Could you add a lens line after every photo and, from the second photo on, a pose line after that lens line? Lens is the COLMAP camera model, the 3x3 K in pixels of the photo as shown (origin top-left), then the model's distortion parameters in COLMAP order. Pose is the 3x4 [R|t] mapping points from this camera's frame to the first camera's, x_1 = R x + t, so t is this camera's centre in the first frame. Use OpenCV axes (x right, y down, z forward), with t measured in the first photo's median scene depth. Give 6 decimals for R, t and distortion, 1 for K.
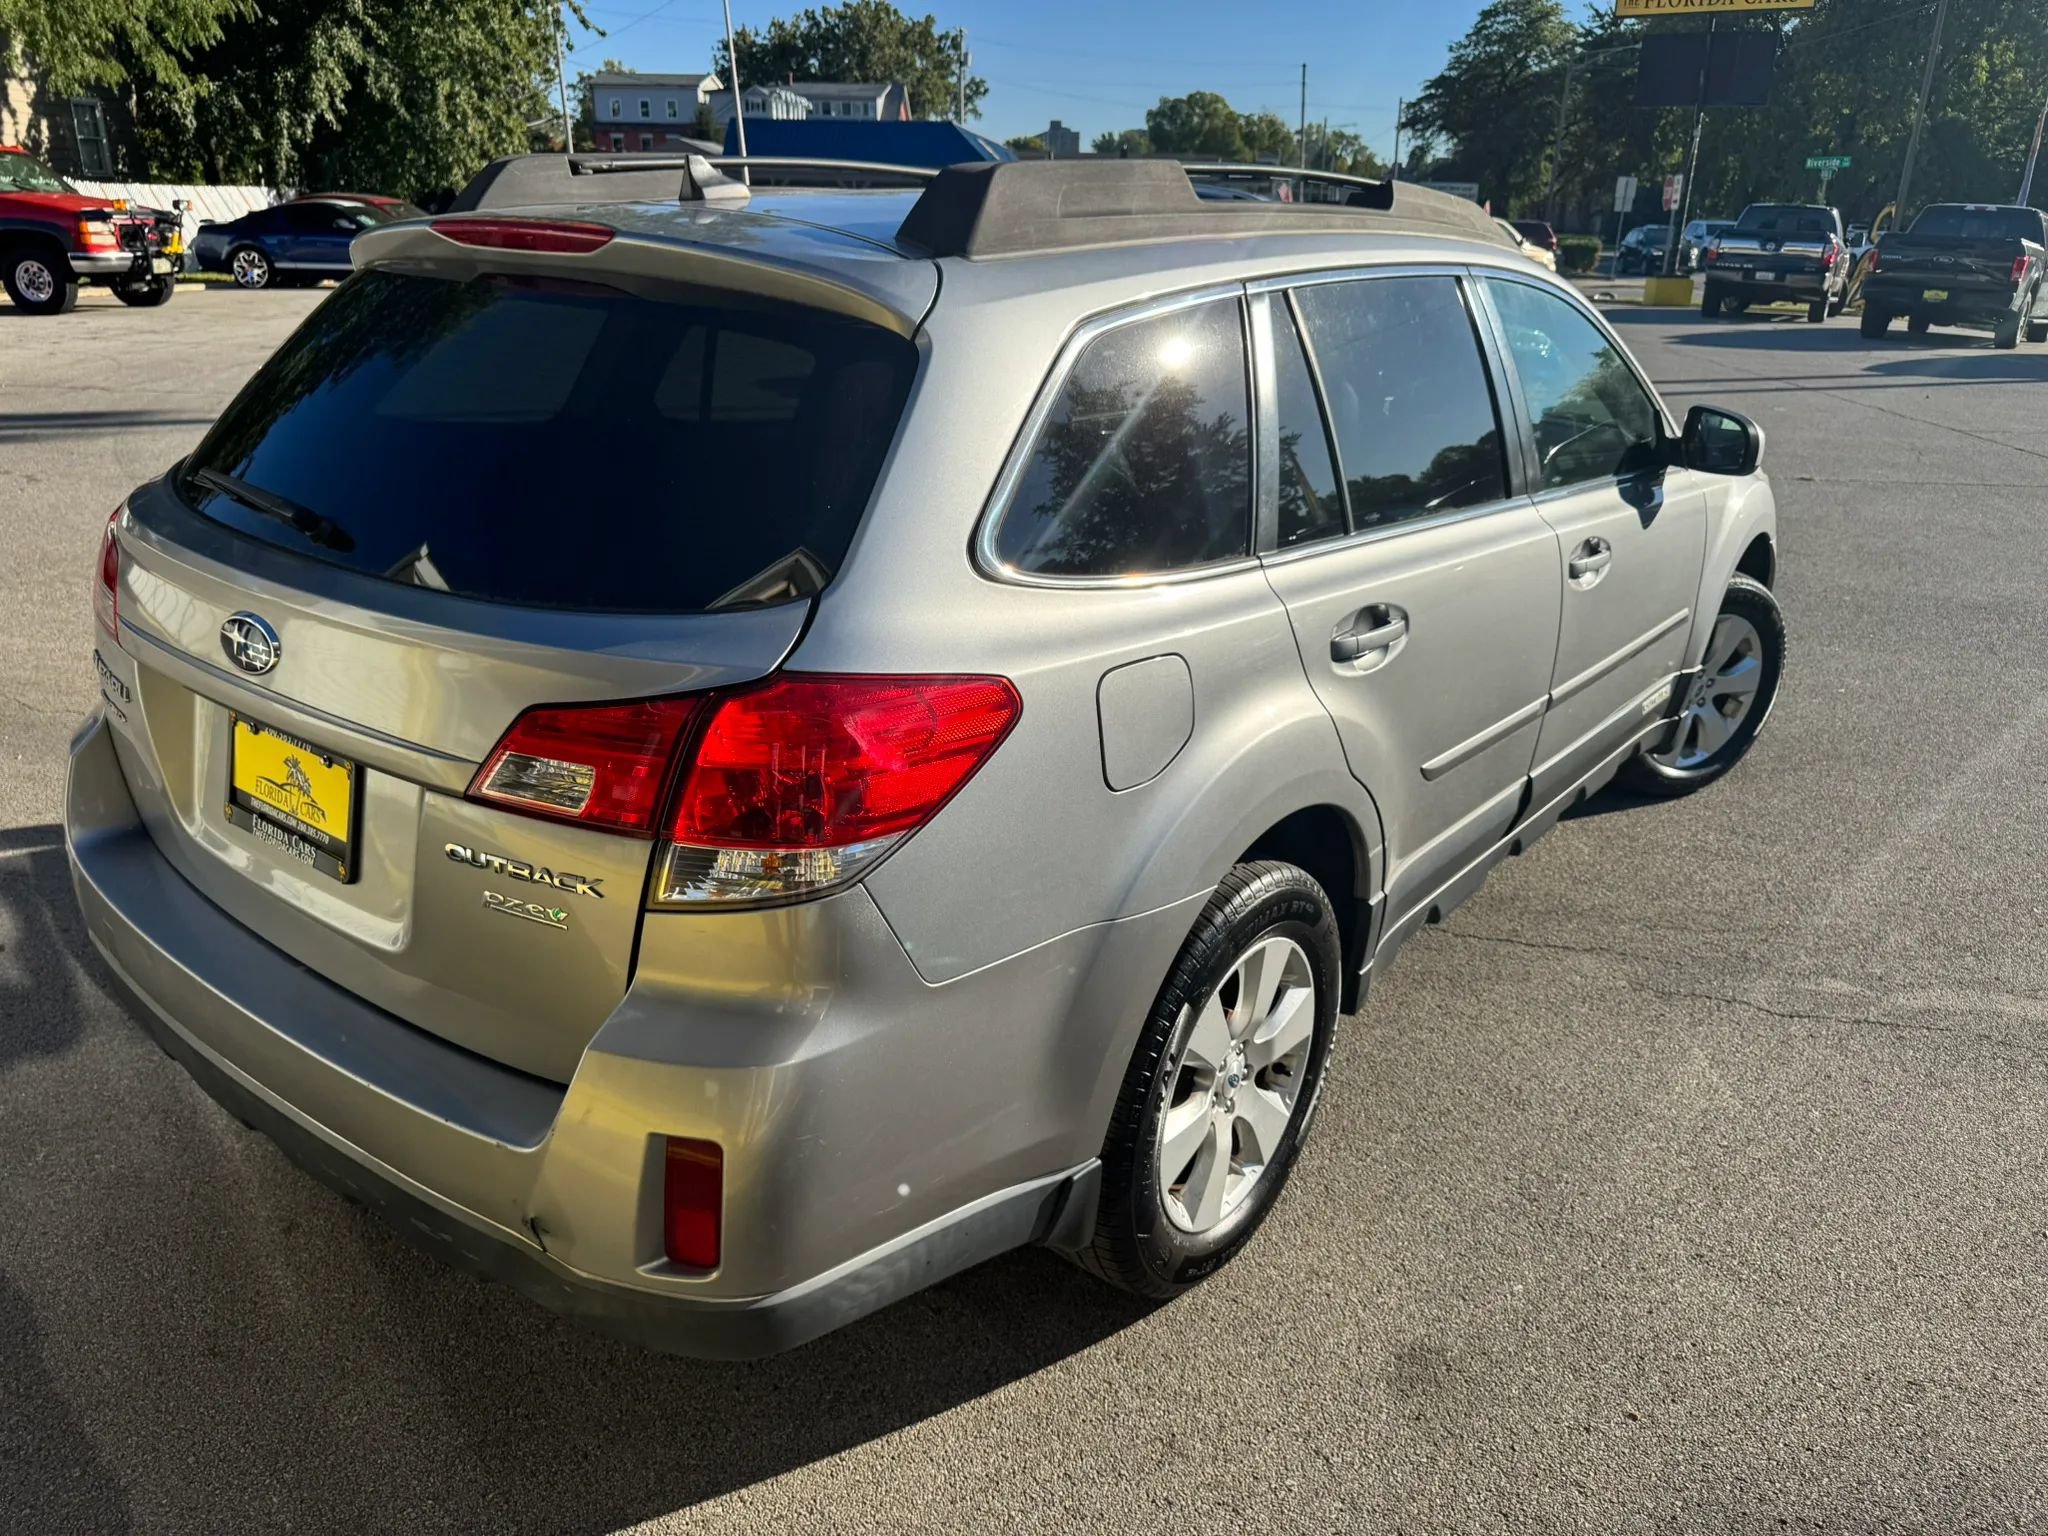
lens RADIAL K [[1468.4, 0, 1043.1], [0, 1468.4, 767.0], [0, 0, 1]] dist [0.003241, -0.012727]
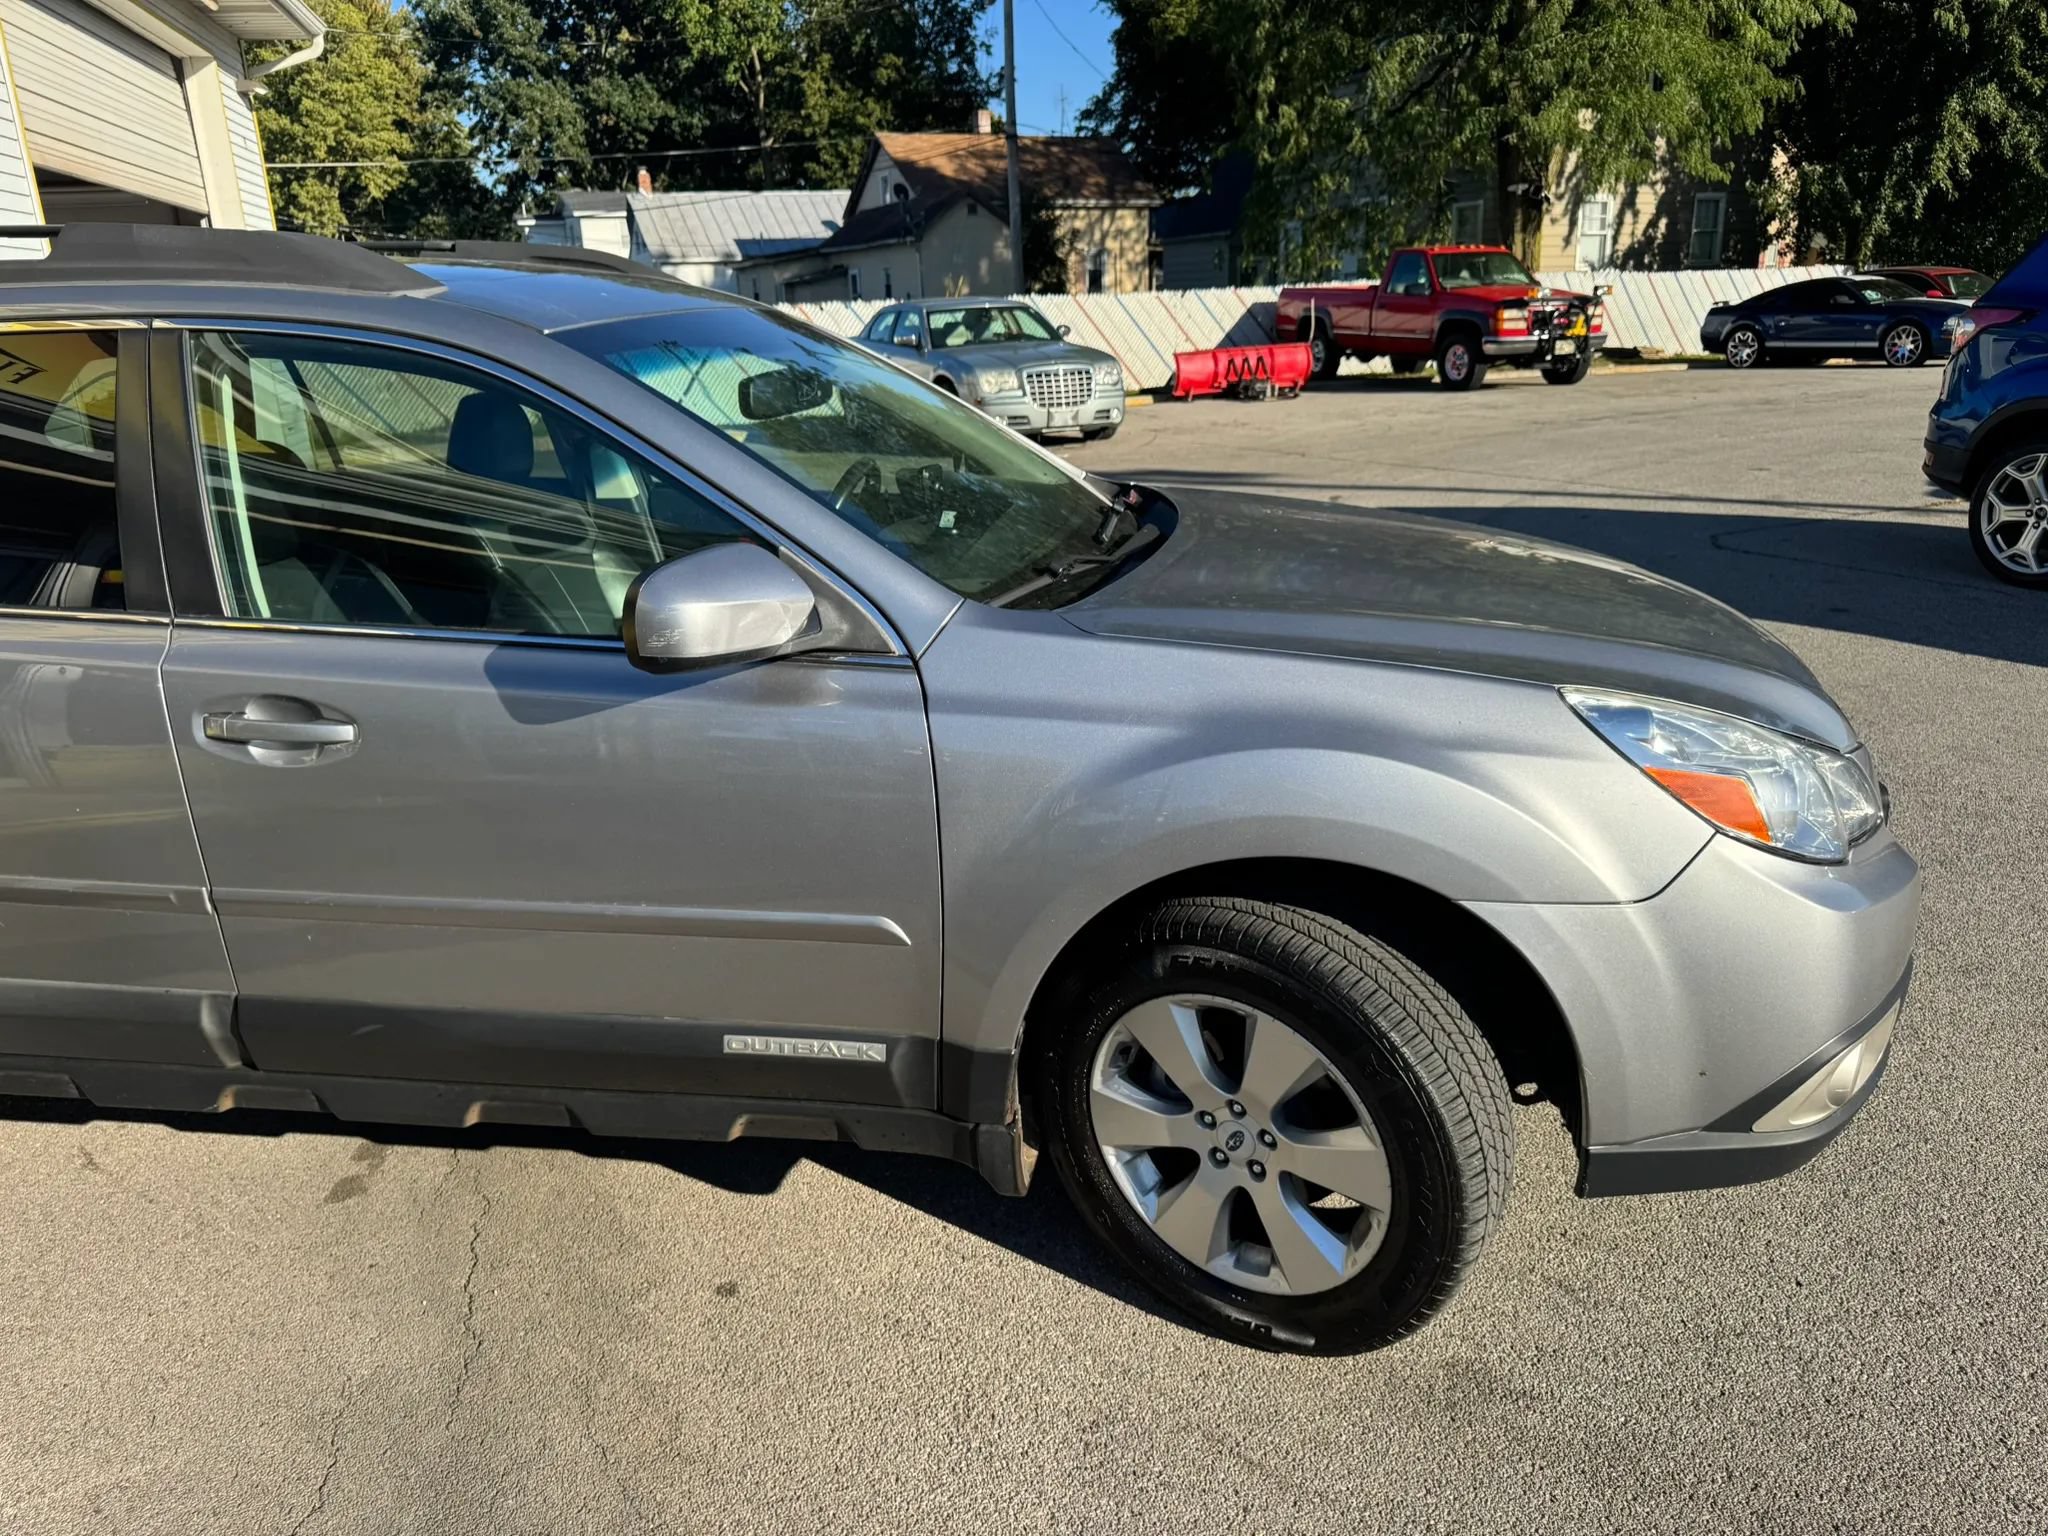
lens RADIAL K [[1468.4, 0, 1010.6], [0, 1468.4, 771.2], [0, 0, 1]] dist [0.003241, -0.012727]
pose [[0.462745, 0.221559, -0.858358, 0.127260], [-0.263004, 0.958982, 0.105745, -0.031868], [0.846579, 0.176818, 0.502035, 0.106597]]
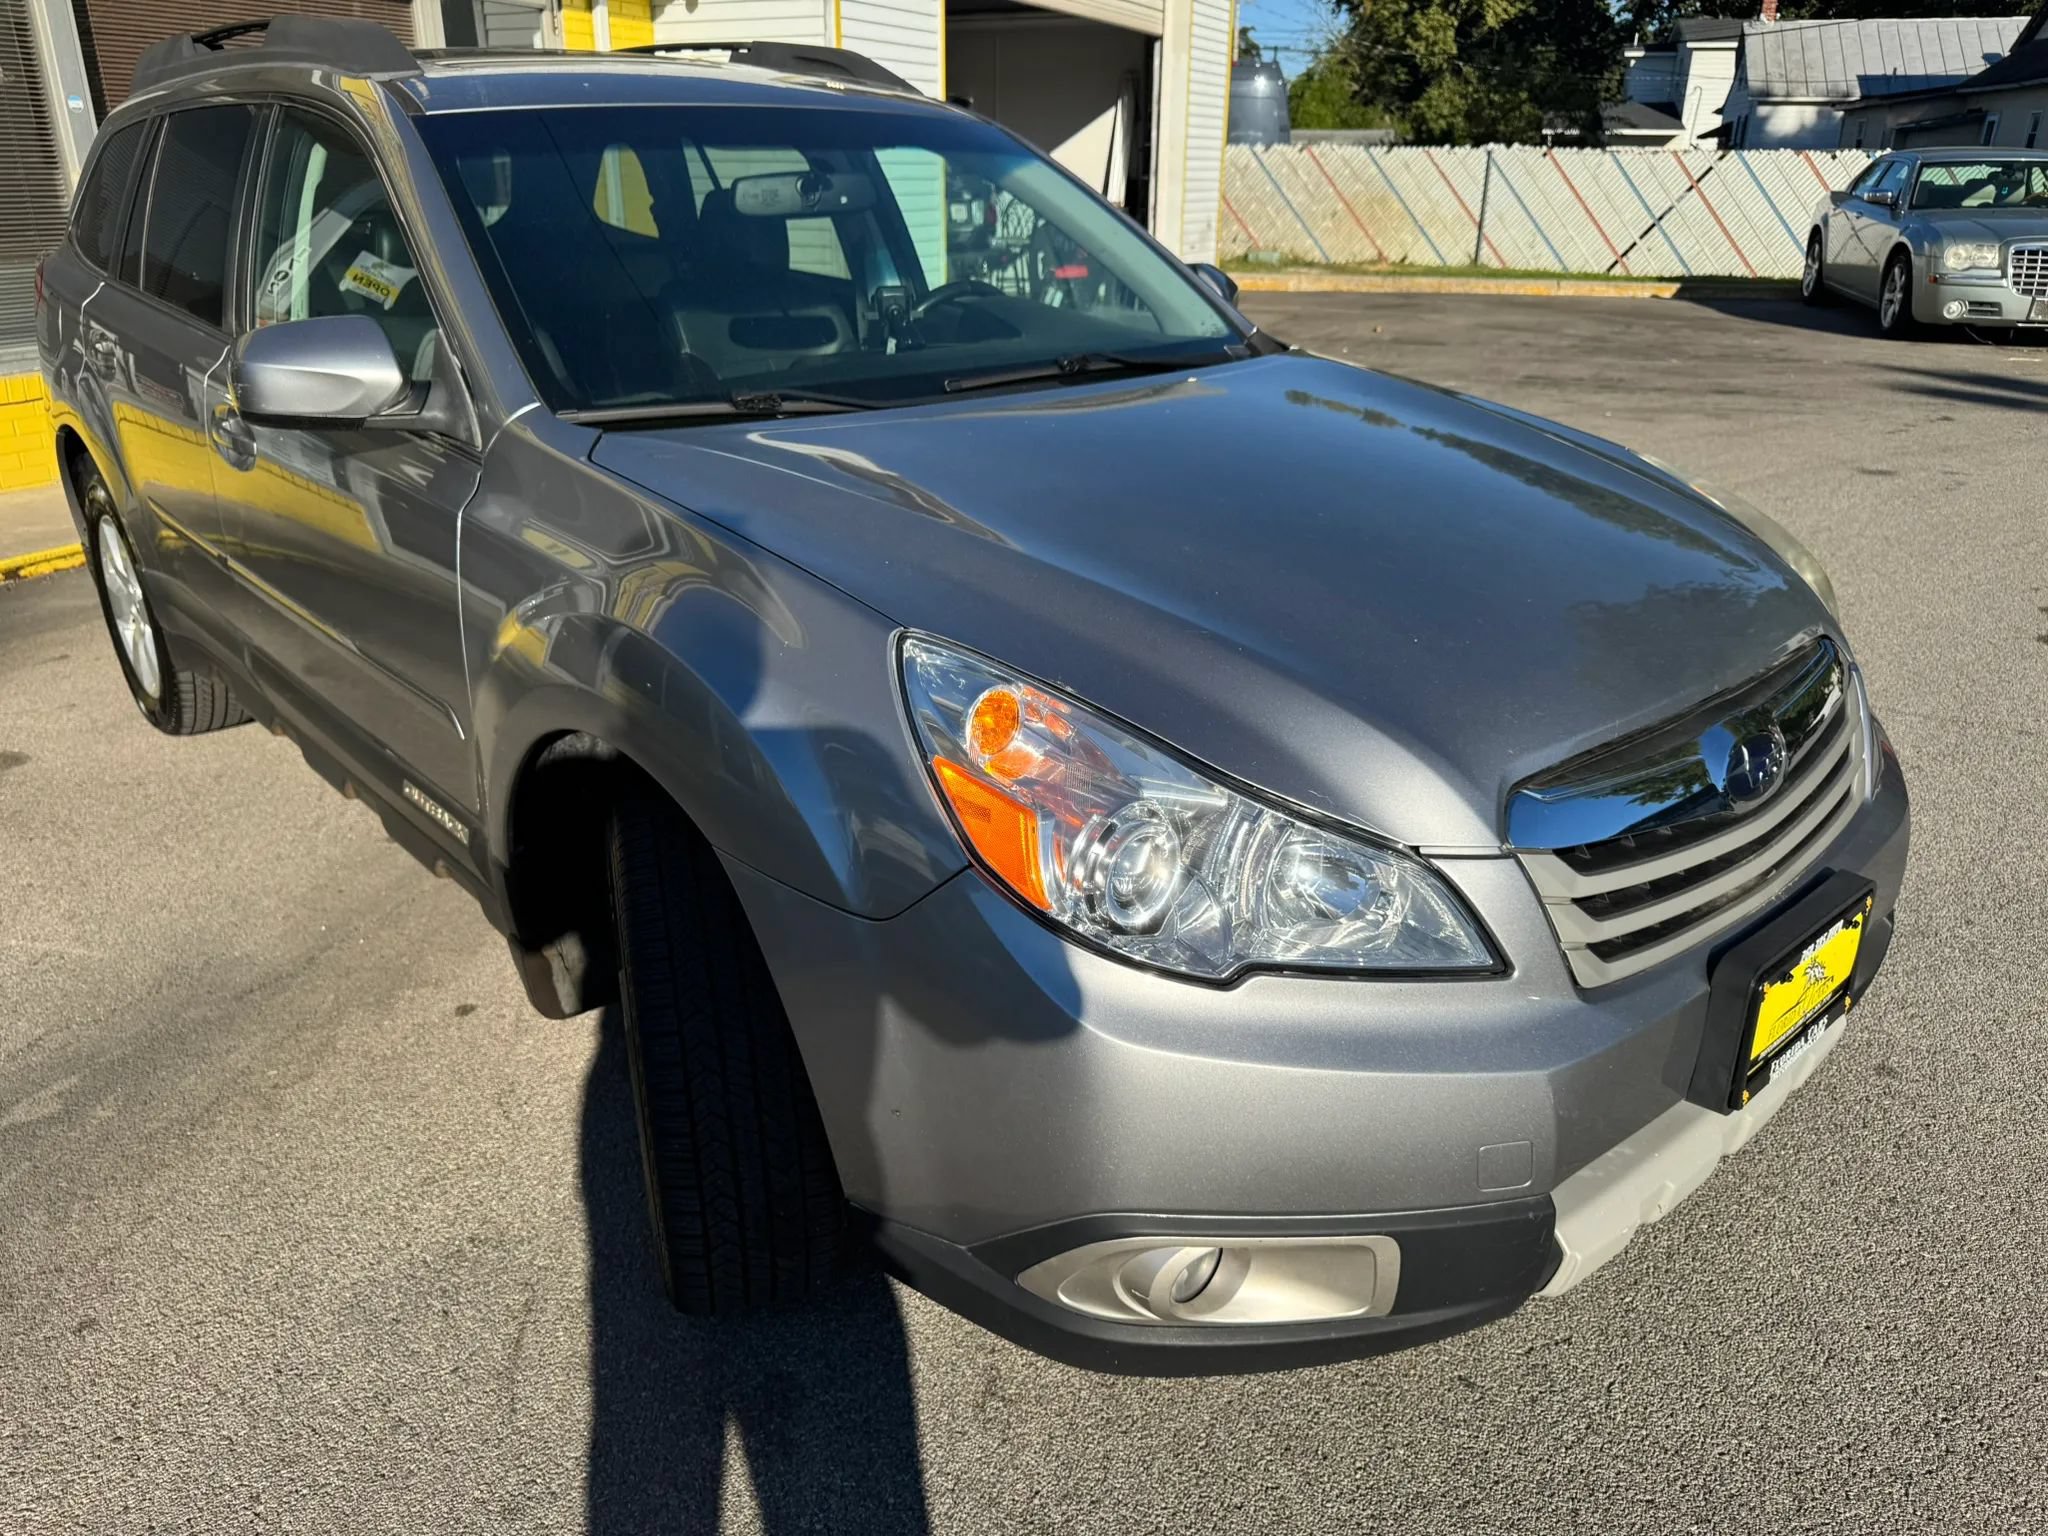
lens RADIAL K [[1468.4, 0, 1028.6], [0, 1468.4, 776.7], [0, 0, 1]] dist [0.003241, -0.012727]
pose [[-0.193400, 0.347919, -0.917360, 0.127597], [-0.356609, 0.846136, 0.396087, -0.052414], [0.914017, 0.403742, -0.039572, 0.170658]]
